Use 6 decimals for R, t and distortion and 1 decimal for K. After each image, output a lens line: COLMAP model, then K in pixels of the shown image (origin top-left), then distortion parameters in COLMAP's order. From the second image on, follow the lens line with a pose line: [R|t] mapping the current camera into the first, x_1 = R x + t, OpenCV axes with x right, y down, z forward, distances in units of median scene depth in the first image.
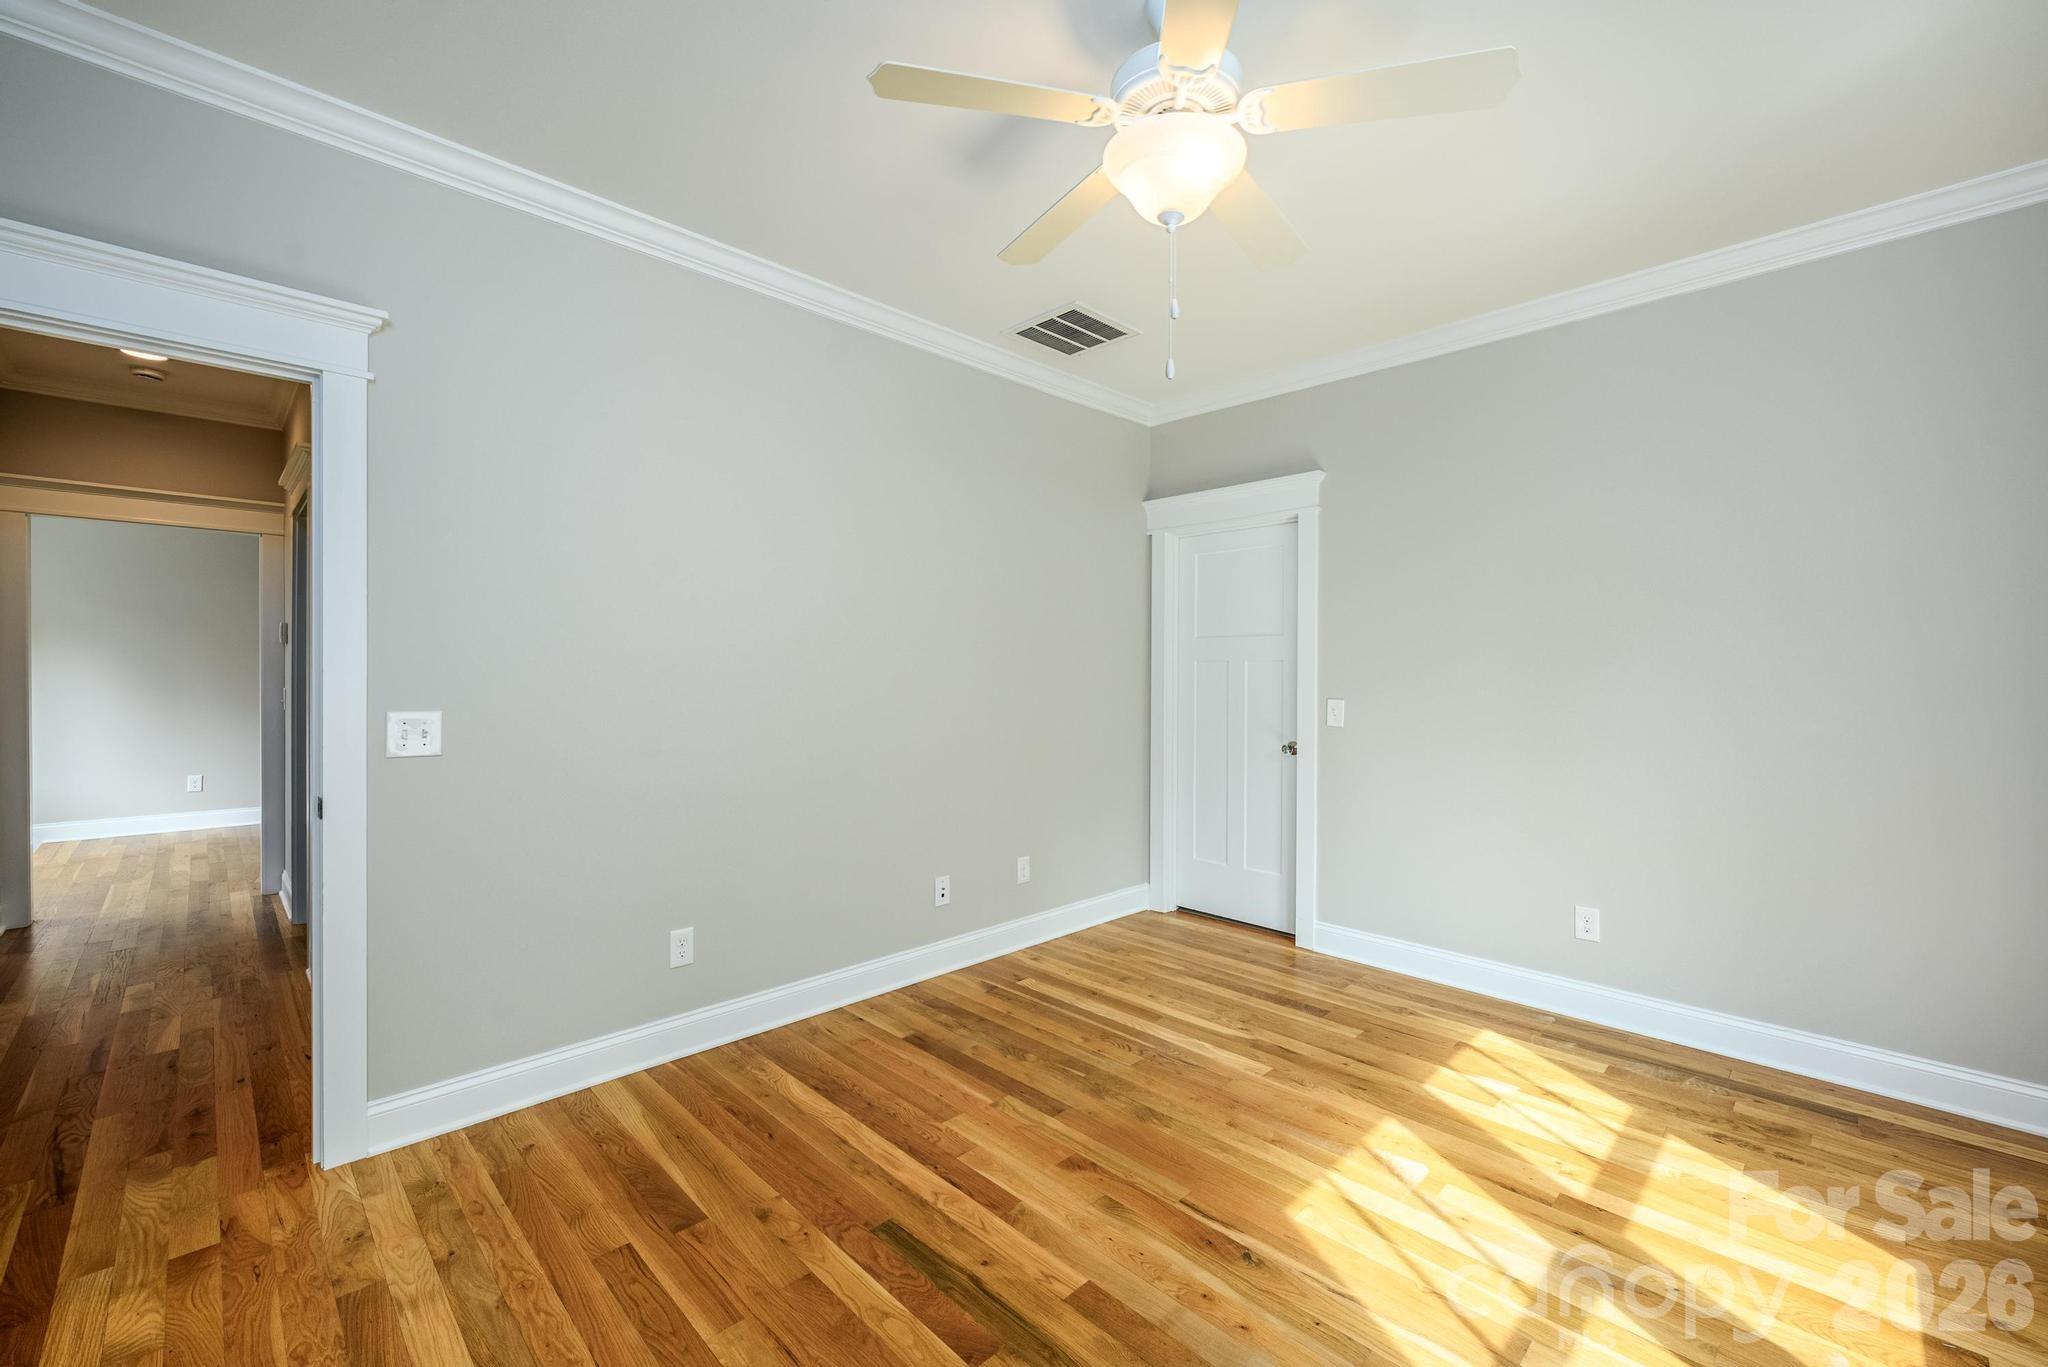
lens RADIAL K [[837.0, 0, 1025.2], [0, 837.0, 676.7], [0, 0, 1]] dist [-0.002431, 0.000278]
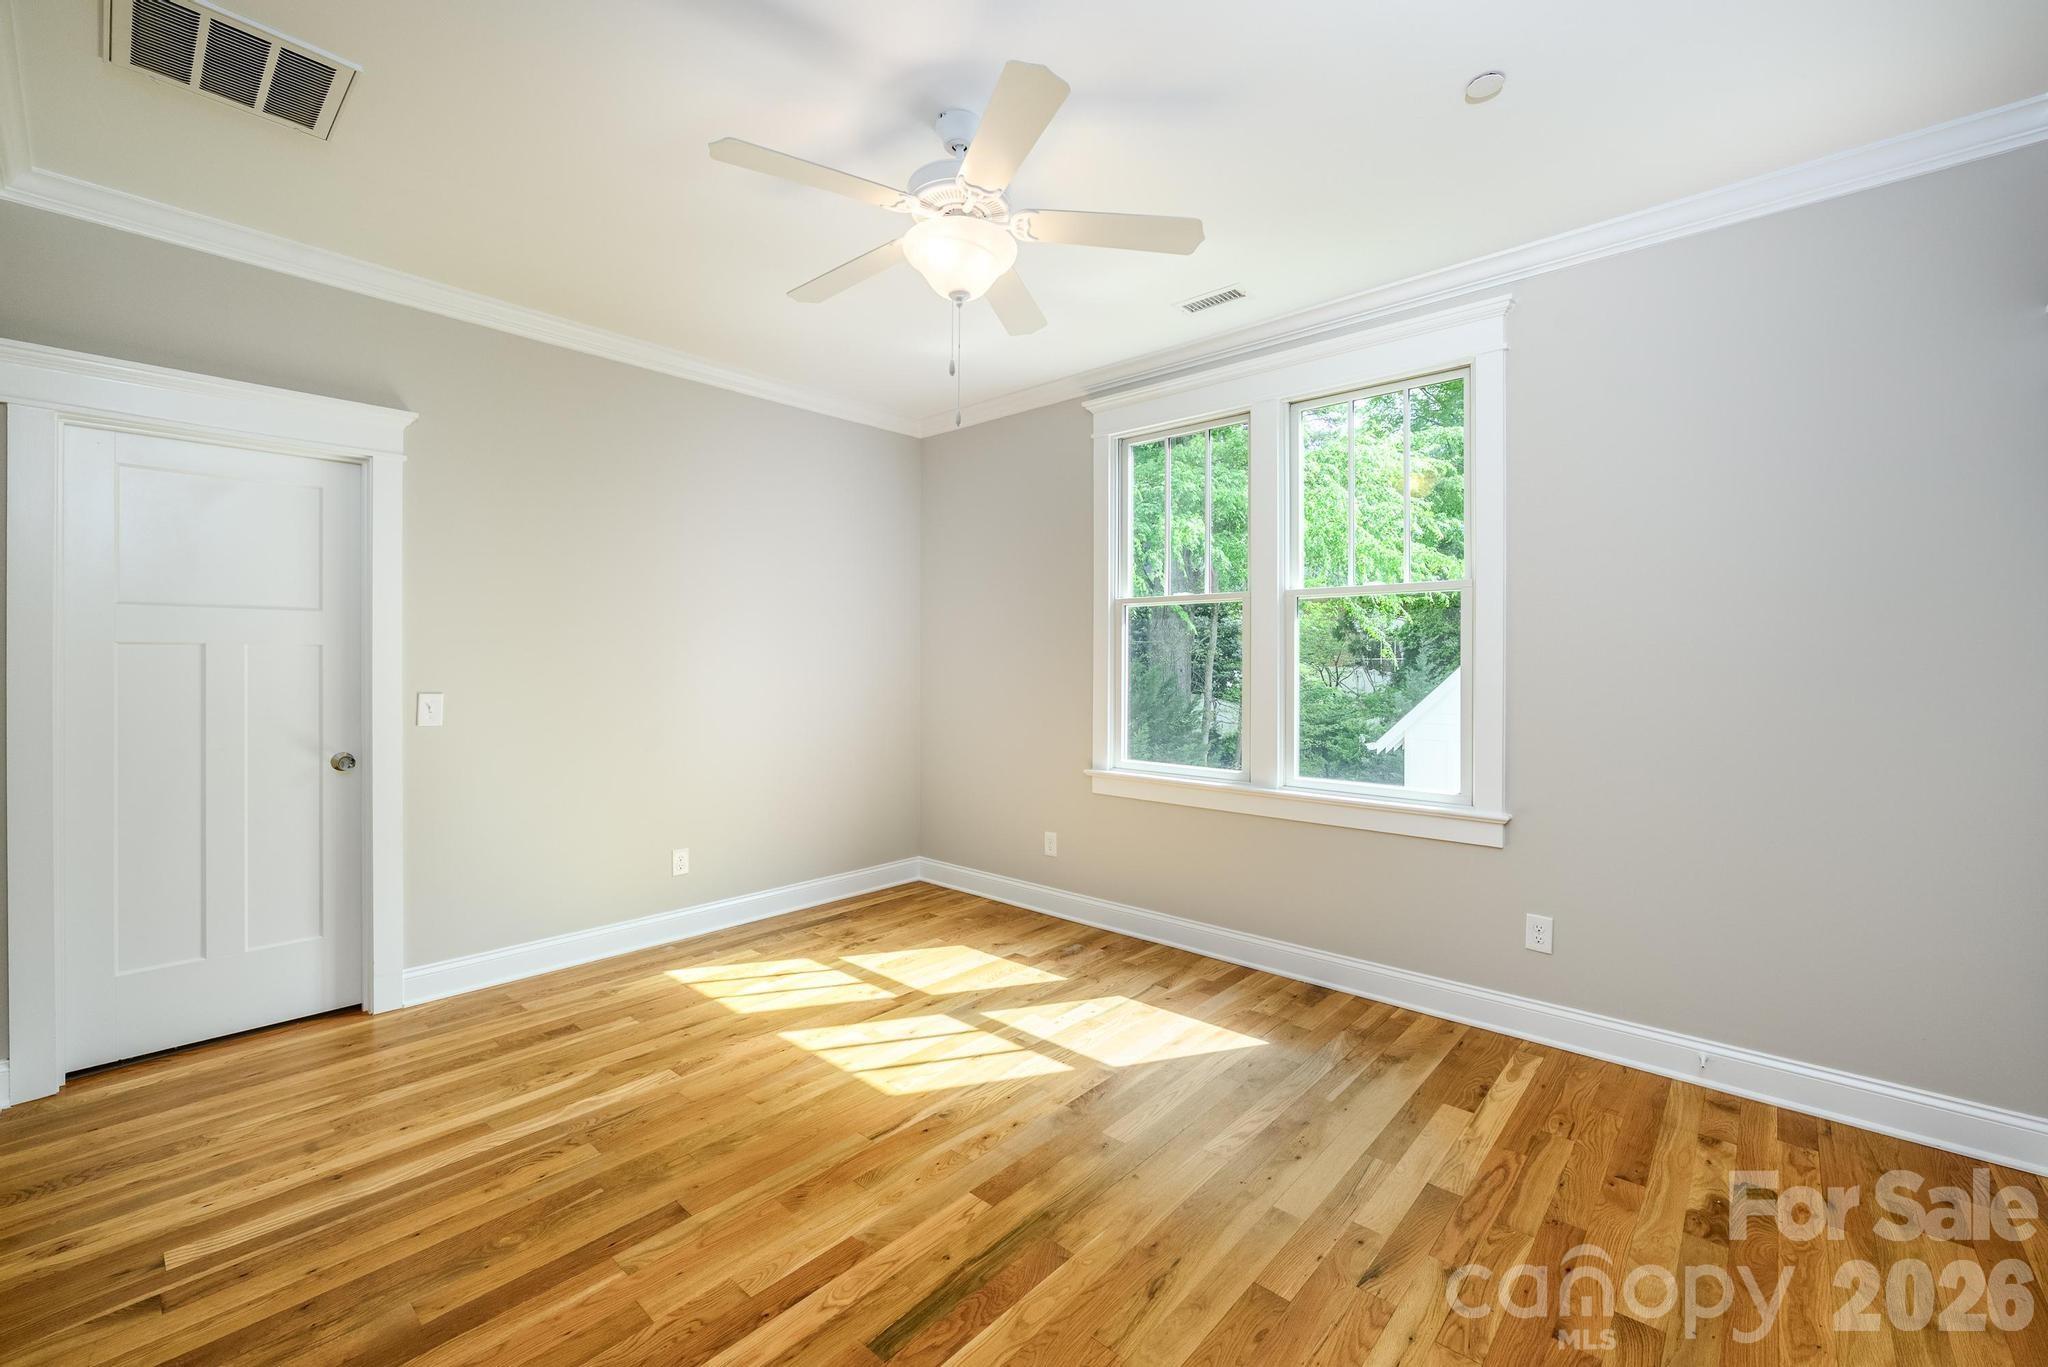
lens RADIAL K [[837.0, 0, 1024.8], [0, 837.0, 673.8], [0, 0, 1]] dist [-0.002431, 0.000278]
pose [[-0.057935, -0.018011, 0.998158, -0.722364], [0.001762, 0.999834, 0.018144, -0.009845], [-0.998319, 0.002810, -0.057894, 0.668921]]
